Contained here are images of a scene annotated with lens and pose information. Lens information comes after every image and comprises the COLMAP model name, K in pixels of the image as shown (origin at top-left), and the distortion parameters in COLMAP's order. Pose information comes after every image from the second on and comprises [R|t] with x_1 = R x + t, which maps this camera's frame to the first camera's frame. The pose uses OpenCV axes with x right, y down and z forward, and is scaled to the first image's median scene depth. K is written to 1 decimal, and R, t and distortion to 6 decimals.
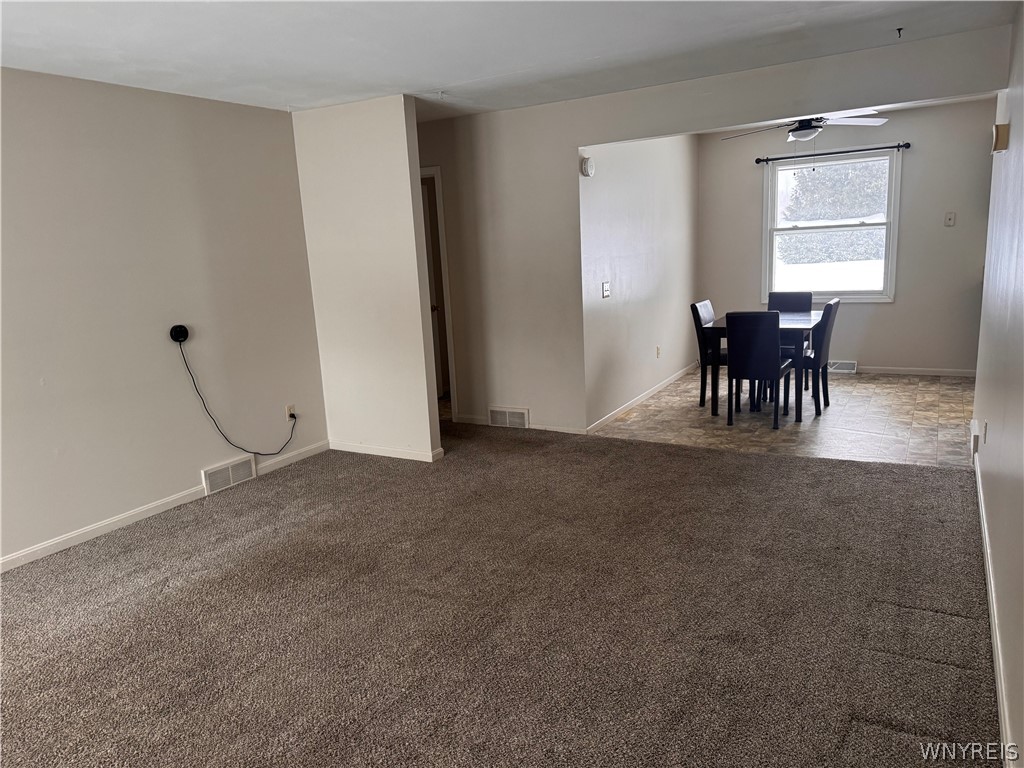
lens RADIAL K [[713.5, 0, 512.0], [0, 713.5, 384.0], [0, 0, 1]] dist [0.138917, -0.216582]
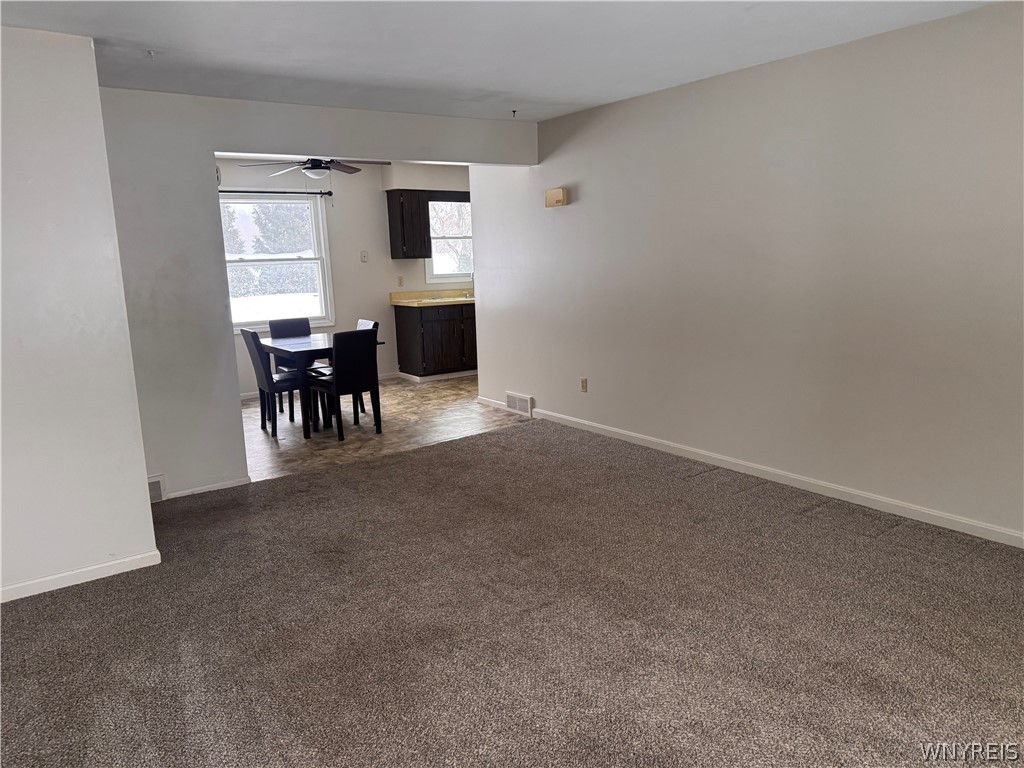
lens RADIAL K [[713.5, 0, 512.0], [0, 713.5, 384.0], [0, 0, 1]] dist [0.138917, -0.216582]
pose [[0.412417, -0.132331, 0.901333, -0.558458], [0.193337, 0.979570, 0.055353, -0.034896], [-0.890243, 0.151433, 0.429576, 0.333217]]
